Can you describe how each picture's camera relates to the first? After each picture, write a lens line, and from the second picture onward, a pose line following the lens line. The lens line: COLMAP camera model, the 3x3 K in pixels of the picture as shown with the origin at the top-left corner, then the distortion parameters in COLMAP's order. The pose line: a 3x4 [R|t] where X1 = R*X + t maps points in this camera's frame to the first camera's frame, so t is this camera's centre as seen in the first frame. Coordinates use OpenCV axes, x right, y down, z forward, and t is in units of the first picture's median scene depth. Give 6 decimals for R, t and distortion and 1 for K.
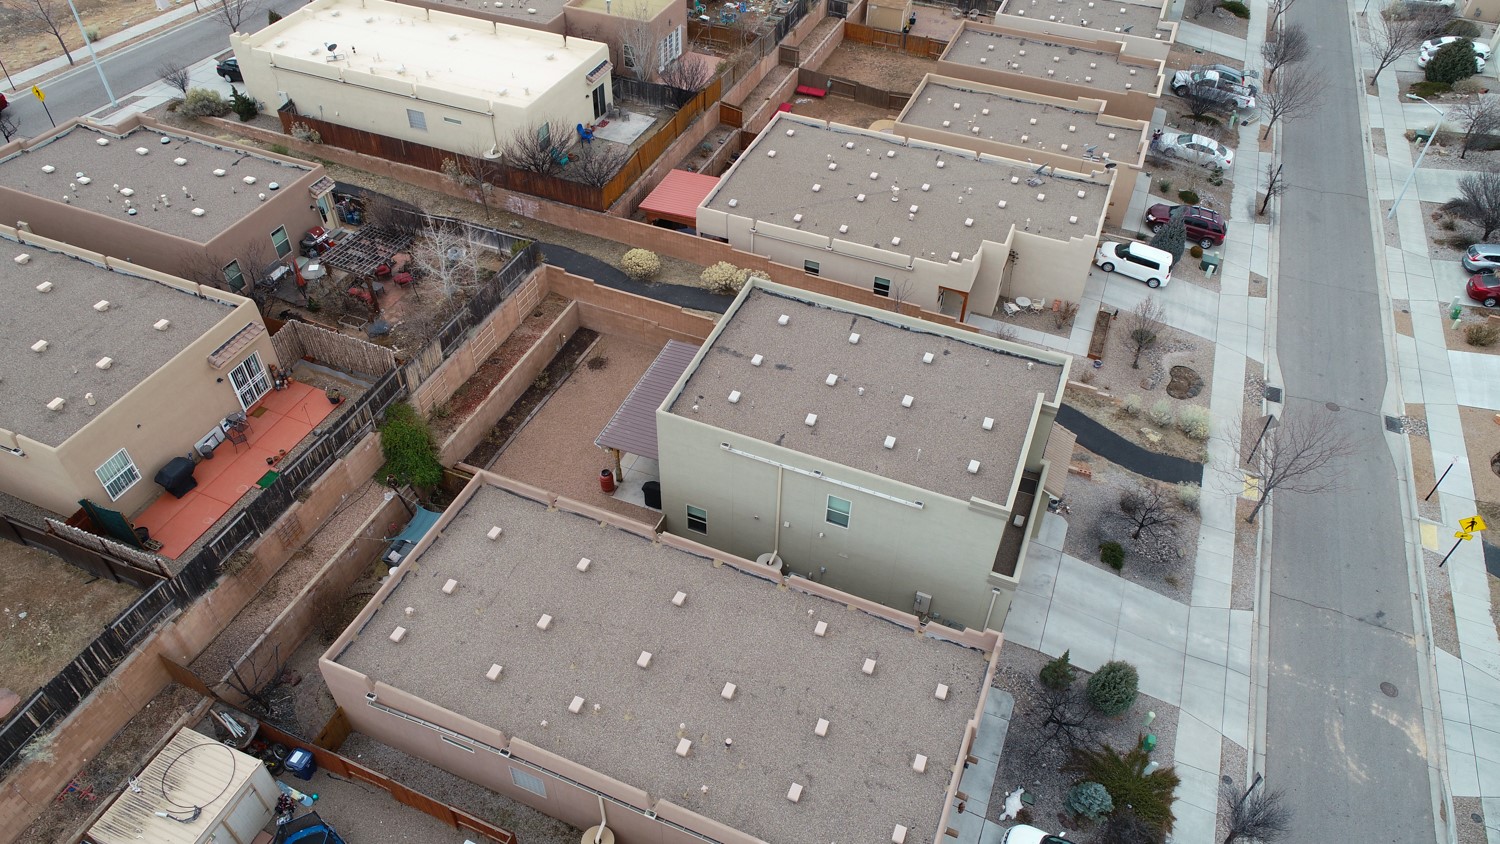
lens RADIAL K [[1006.7, 0, 747.1], [0, 1006.7, 424.3], [0, 0, 1]] dist [-0.001504, 0.001047]
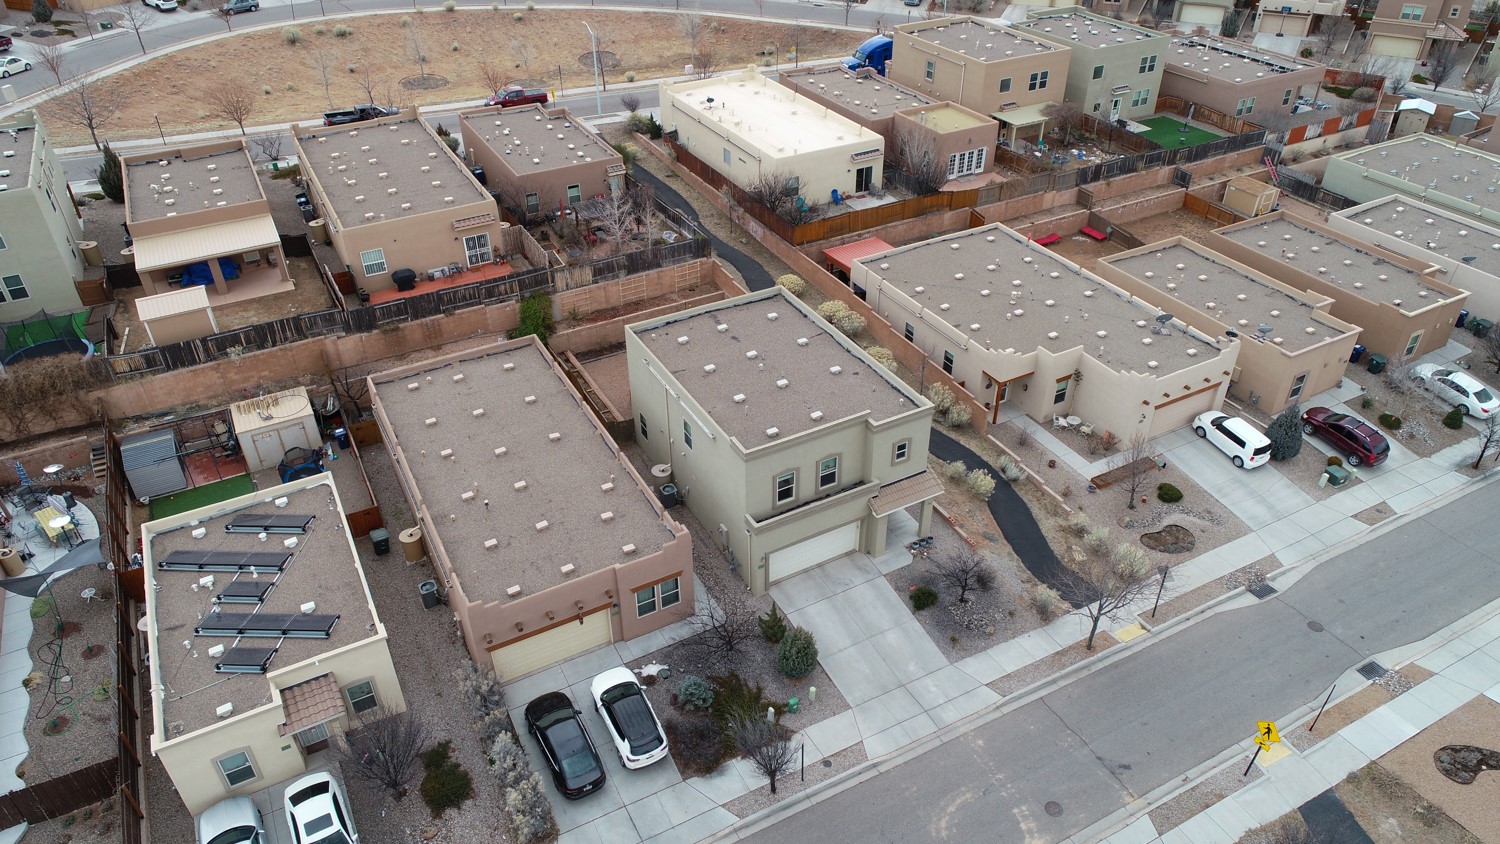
lens RADIAL K [[1006.7, 0, 747.1], [0, 1006.7, 424.3], [0, 0, 1]] dist [-0.001504, 0.001047]
pose [[0.774536, 0.341484, -0.532431, 0.583280], [-0.419962, 0.907073, -0.029159, 0.056424], [0.472996, 0.246186, 0.845971, -0.046214]]
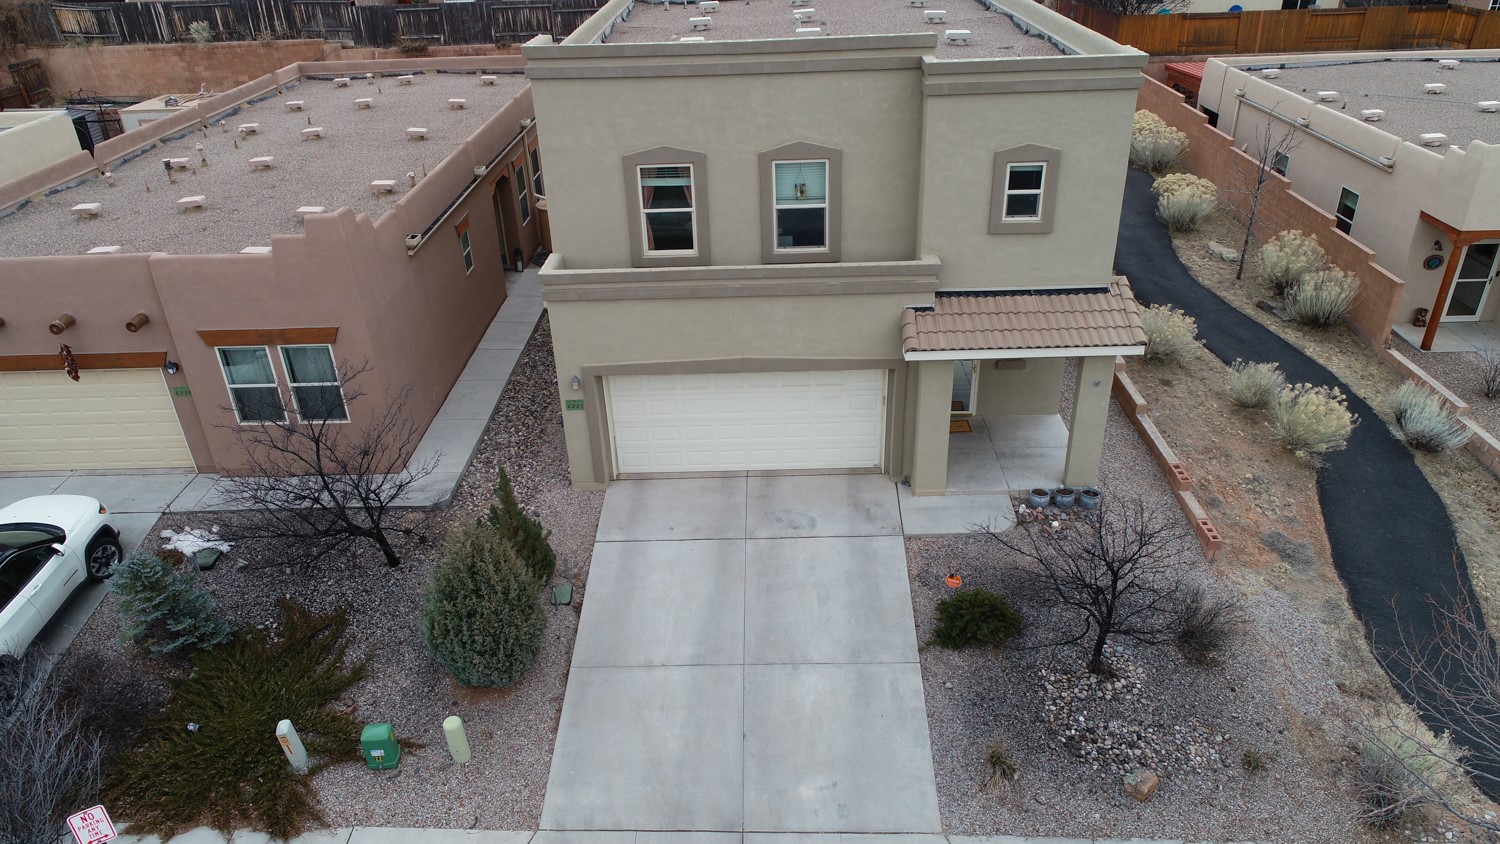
lens RADIAL K [[1006.7, 0, 747.1], [0, 1006.7, 424.3], [0, 0, 1]] dist [-0.001504, 0.001047]
pose [[0.364791, 0.425229, -0.828316, 0.480773], [-0.614091, 0.778580, 0.129251, 0.062575], [0.699872, 0.461512, 0.545148, 0.568519]]
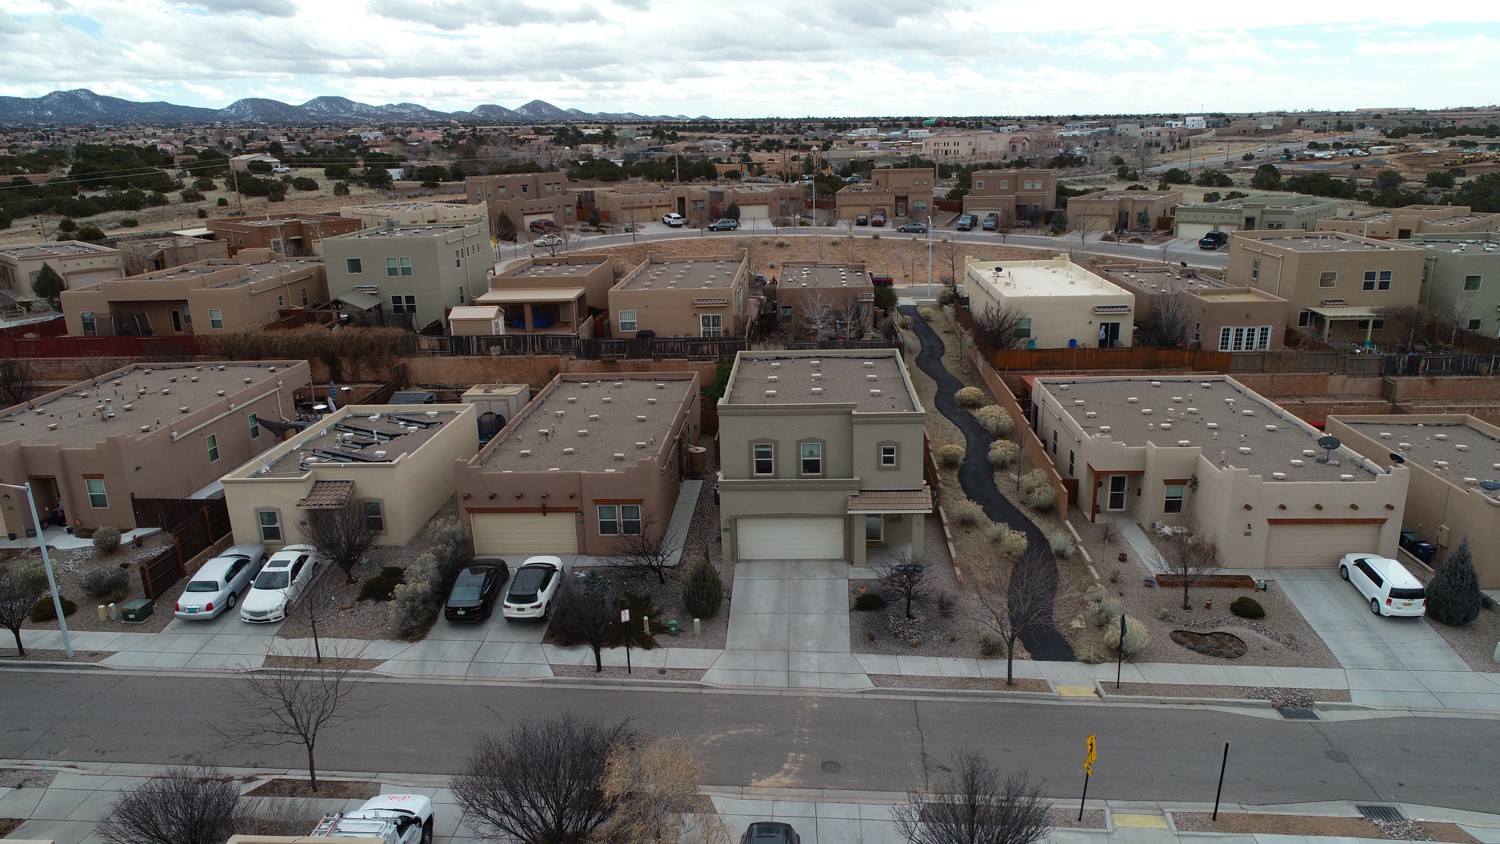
lens RADIAL K [[1006.7, 0, 747.1], [0, 1006.7, 424.3], [0, 0, 1]] dist [-0.001504, 0.001047]
pose [[0.325771, 0.241970, -0.913961, 0.979228], [-0.627443, 0.778464, -0.017548, 0.067094], [0.707240, 0.579175, 0.405423, 0.304815]]
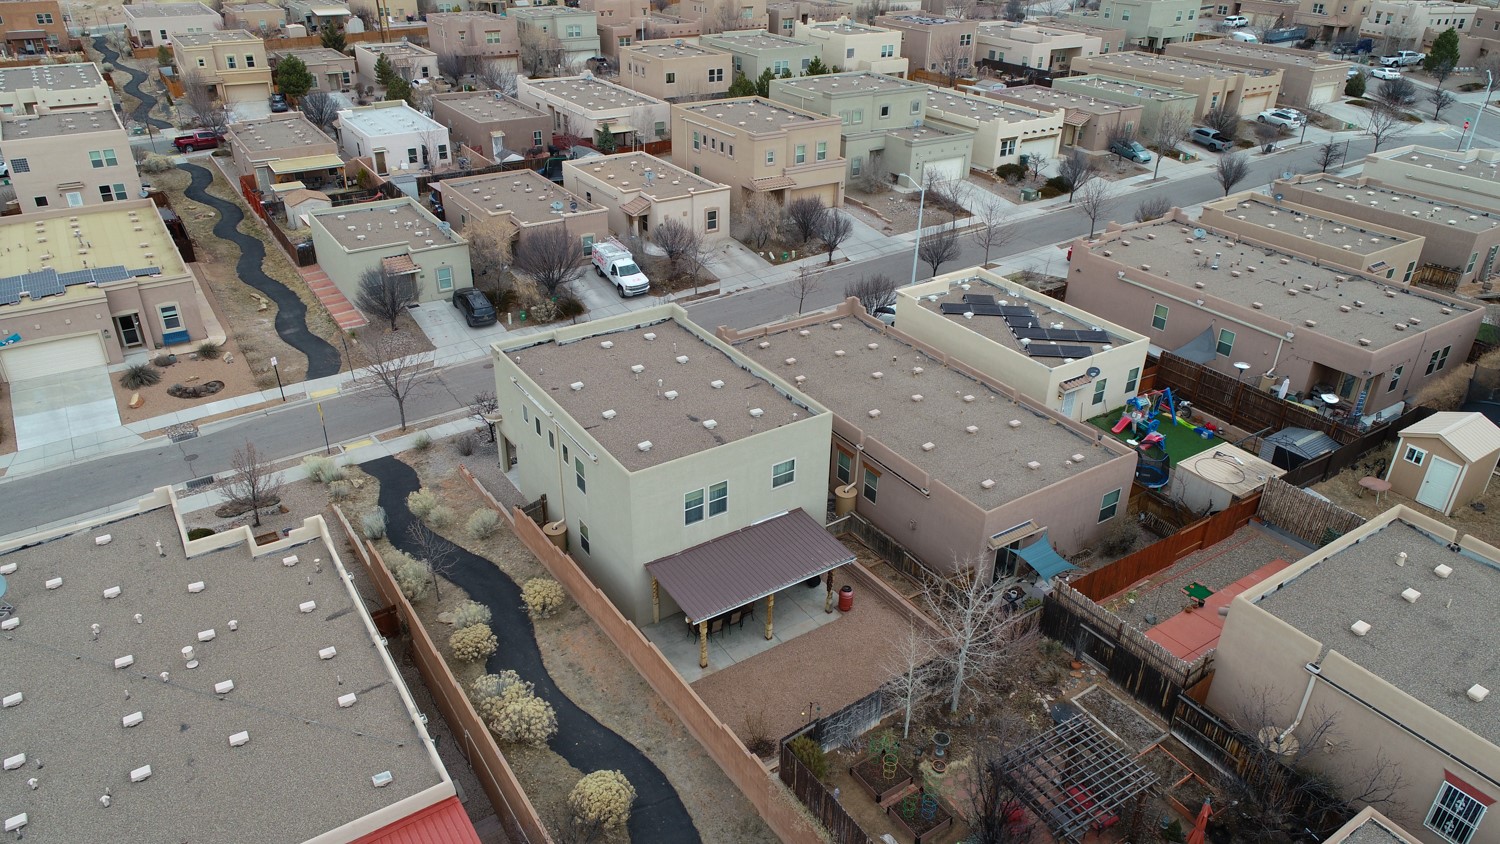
lens RADIAL K [[1006.7, 0, 747.1], [0, 1006.7, 424.3], [0, 0, 1]] dist [-0.001504, 0.001047]
pose [[-0.825973, -0.295377, 0.480126, -0.383274], [0.366198, 0.366374, 0.855376, -0.693535], [-0.428564, 0.882339, -0.194449, 0.889990]]
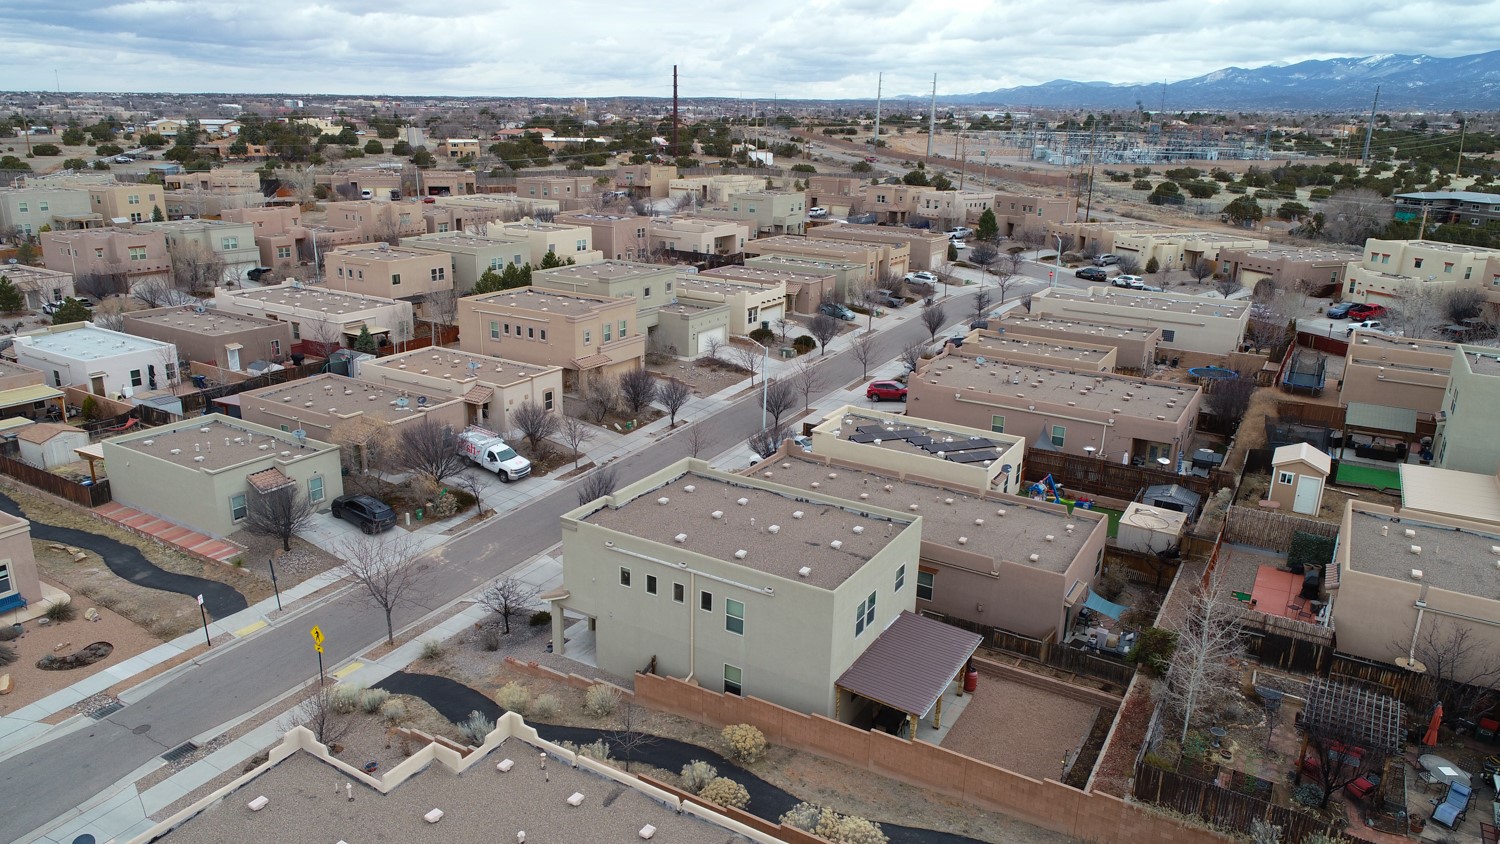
lens RADIAL K [[1006.7, 0, 747.1], [0, 1006.7, 424.3], [0, 0, 1]] dist [-0.001504, 0.001047]
pose [[-0.988356, -0.083102, 0.127459, -0.015910], [0.070404, 0.492849, 0.867262, -0.821857], [-0.134890, 0.866137, -0.481260, 1.076591]]
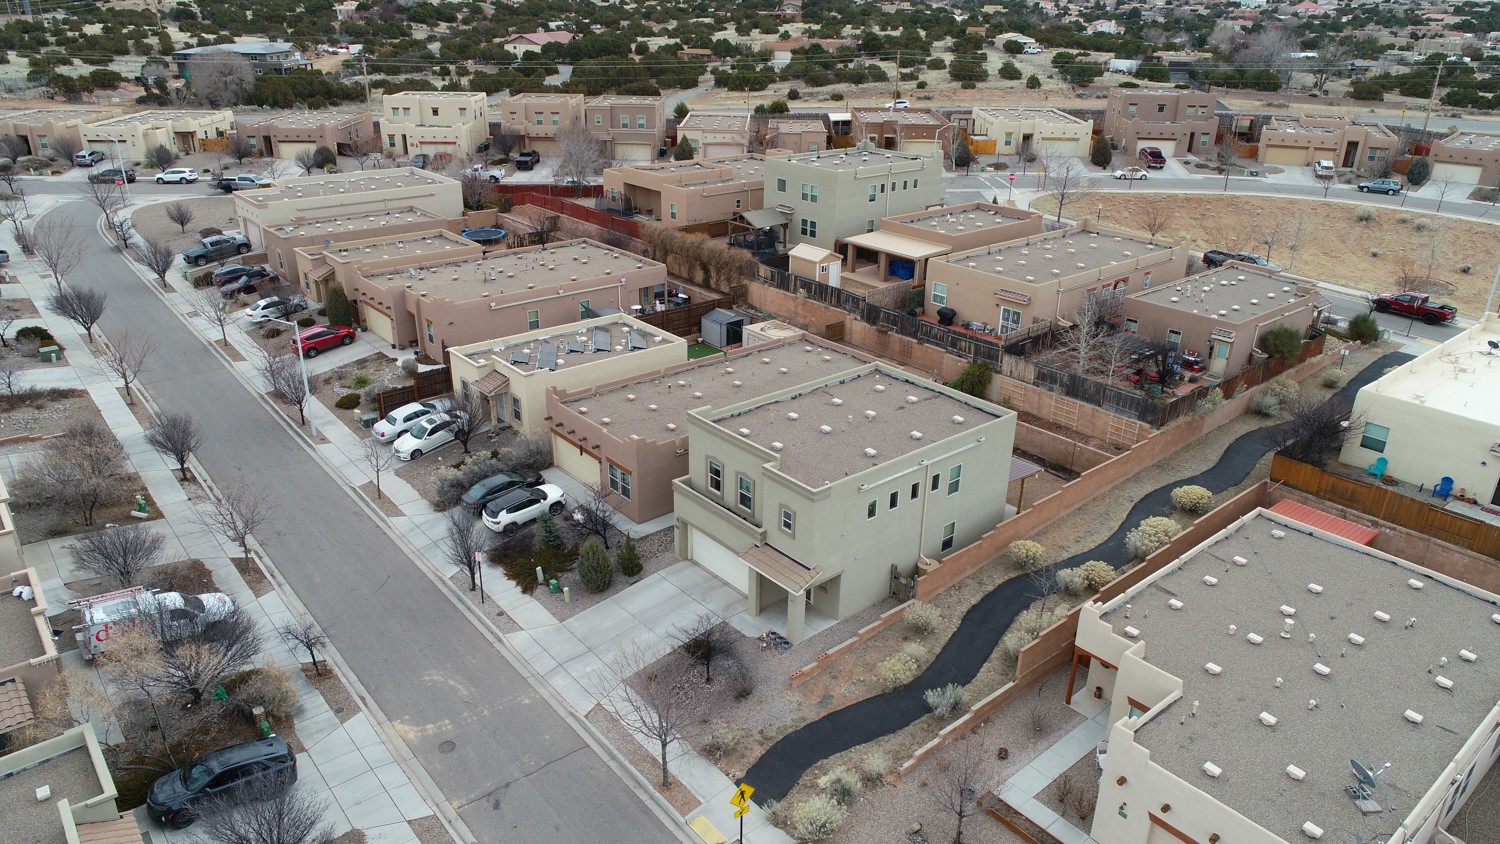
lens RADIAL K [[1006.7, 0, 747.1], [0, 1006.7, 424.3], [0, 0, 1]] dist [-0.001504, 0.001047]
pose [[-0.461984, 0.328414, -0.823842, 0.890011], [-0.628810, 0.533779, 0.565401, -0.484462], [0.625435, 0.779246, -0.040088, 0.711240]]
